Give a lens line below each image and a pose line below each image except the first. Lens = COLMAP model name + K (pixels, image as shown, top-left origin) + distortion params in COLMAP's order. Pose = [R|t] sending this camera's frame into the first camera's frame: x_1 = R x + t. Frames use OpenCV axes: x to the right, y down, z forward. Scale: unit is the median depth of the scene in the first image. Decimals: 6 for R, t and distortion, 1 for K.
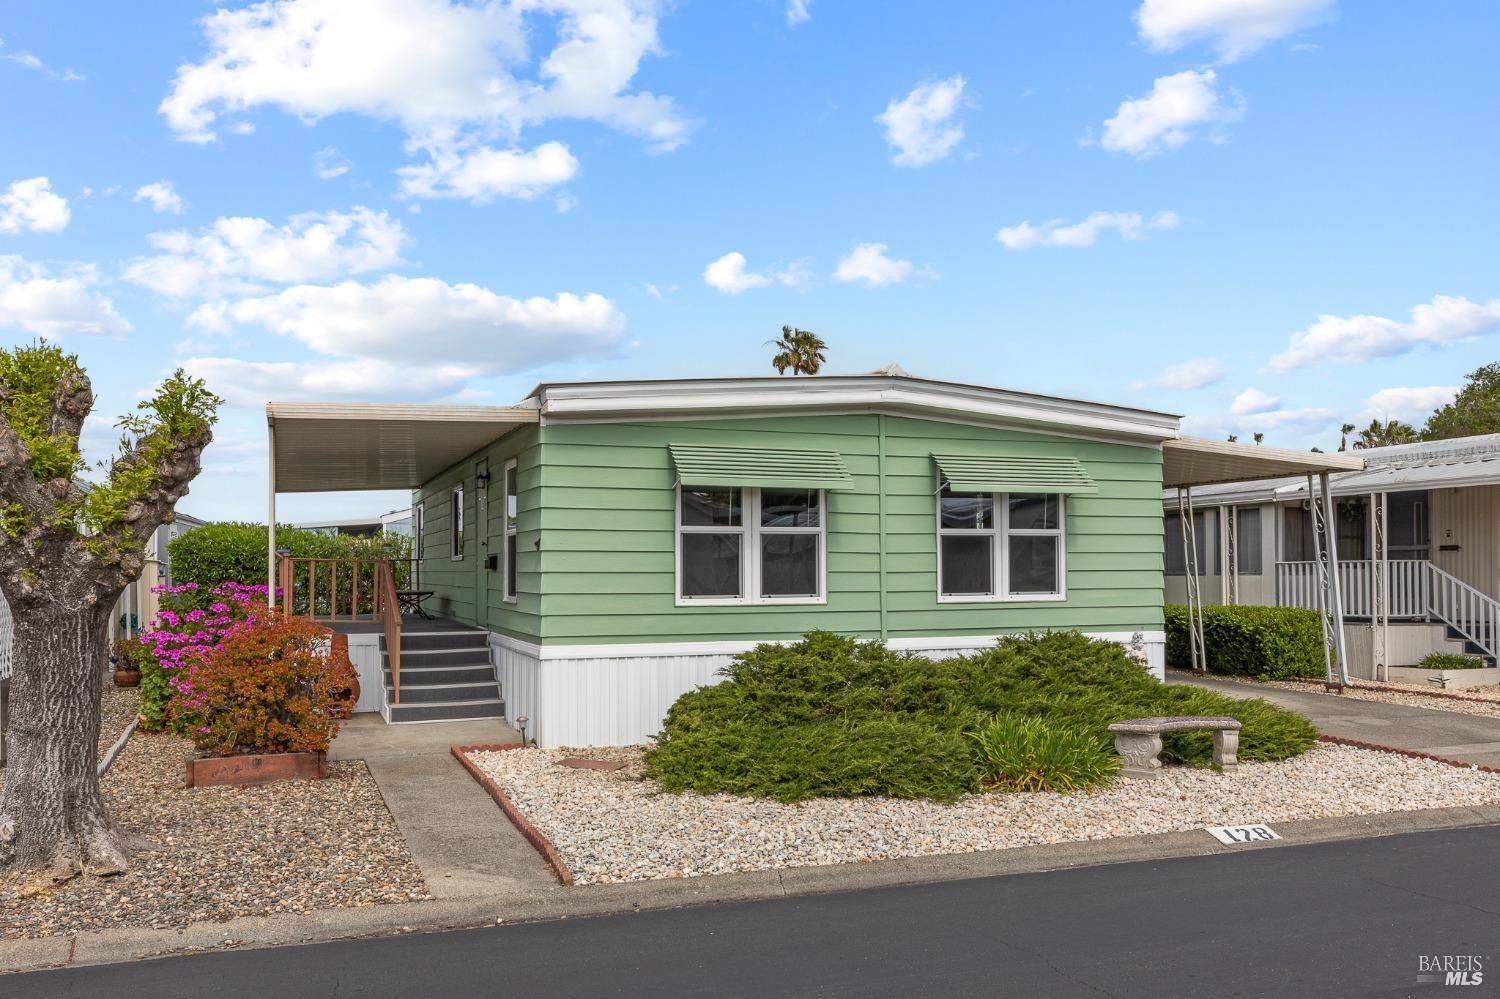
lens RADIAL K [[1314.9, 0, 750.0], [0, 1314.9, 499.5], [0, 0, 1]] dist [0.006399, 0.011946]
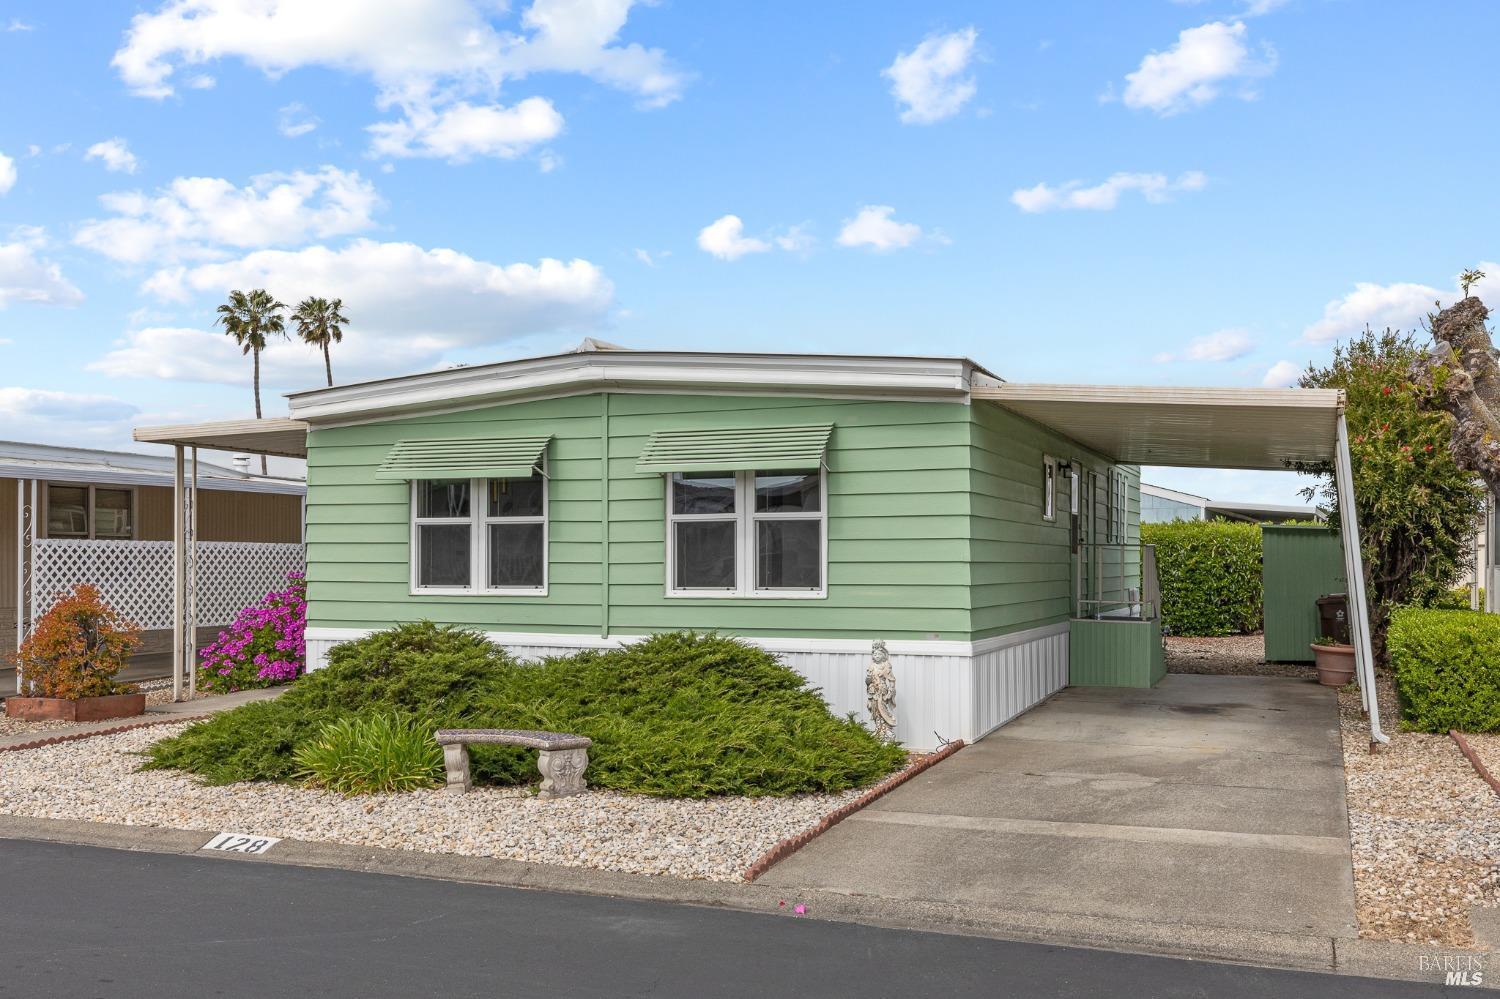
lens RADIAL K [[1364.0, 0, 750.0], [0, 1364.0, 499.5], [0, 0, 1]] dist [-0.000543, 0.005989]
pose [[0.732311, -0.028014, -0.680394, 0.843852], [0.032724, 0.999447, -0.005930, 0.019724], [0.680184, -0.017923, 0.732822, 0.371291]]
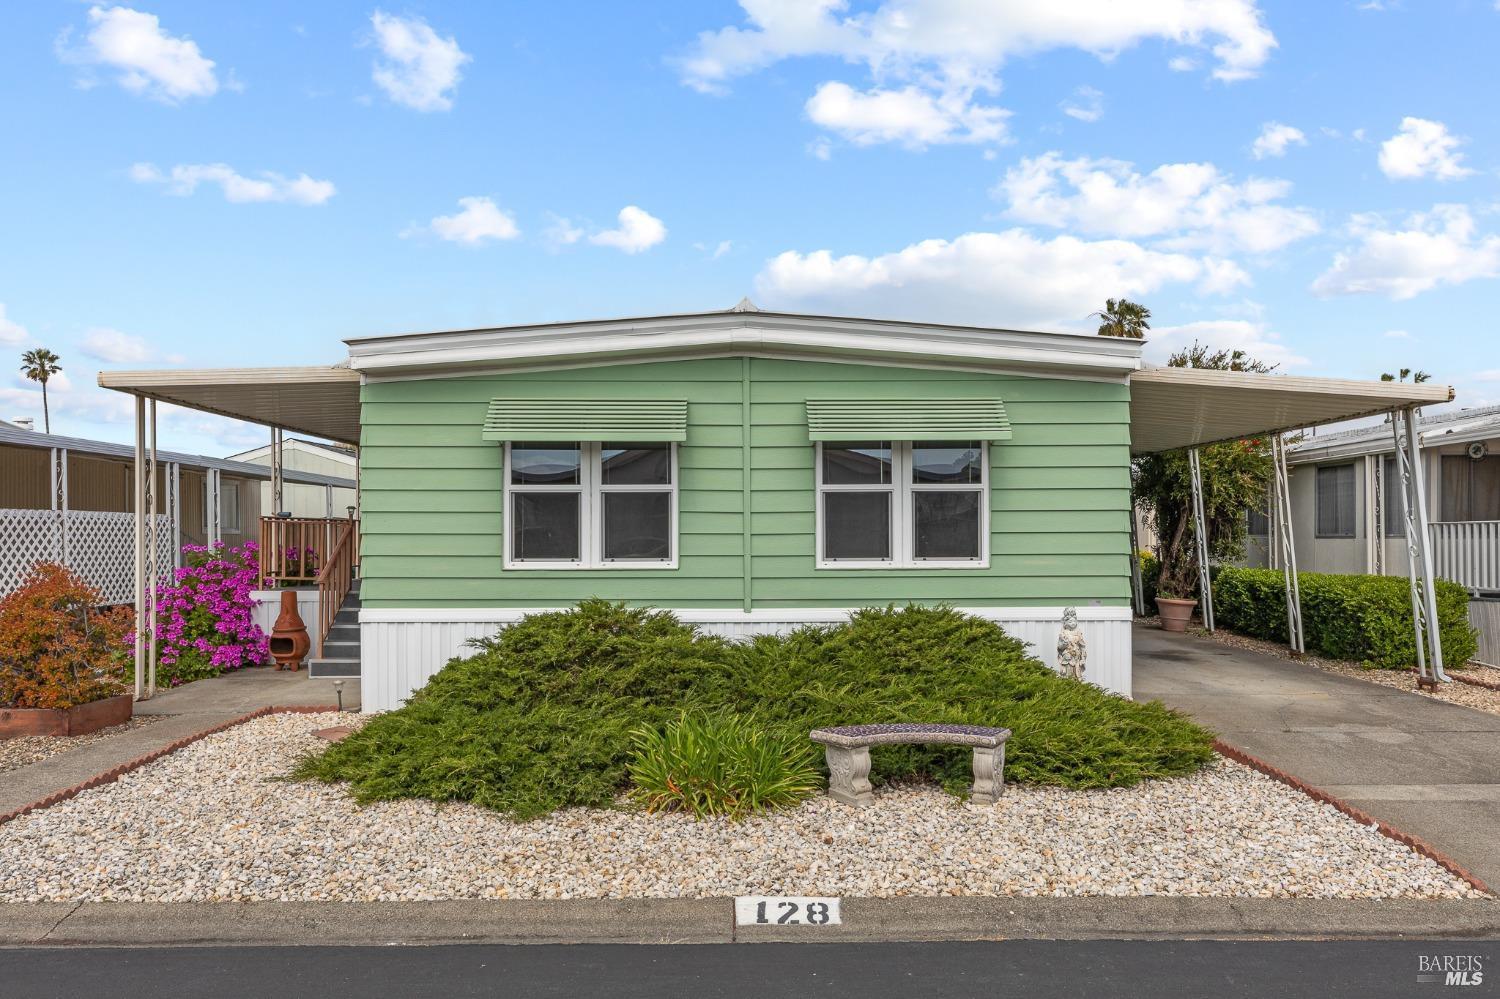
lens RADIAL K [[1118.8, 0, 750.0], [0, 1118.8, 499.5], [0, 0, 1]] dist [0.007977, 0.001481]
pose [[0.934572, -0.009073, -0.355659, 0.378686], [0.018006, 0.999600, 0.021813, 0.015525], [0.355319, -0.026790, 0.934361, 0.297259]]
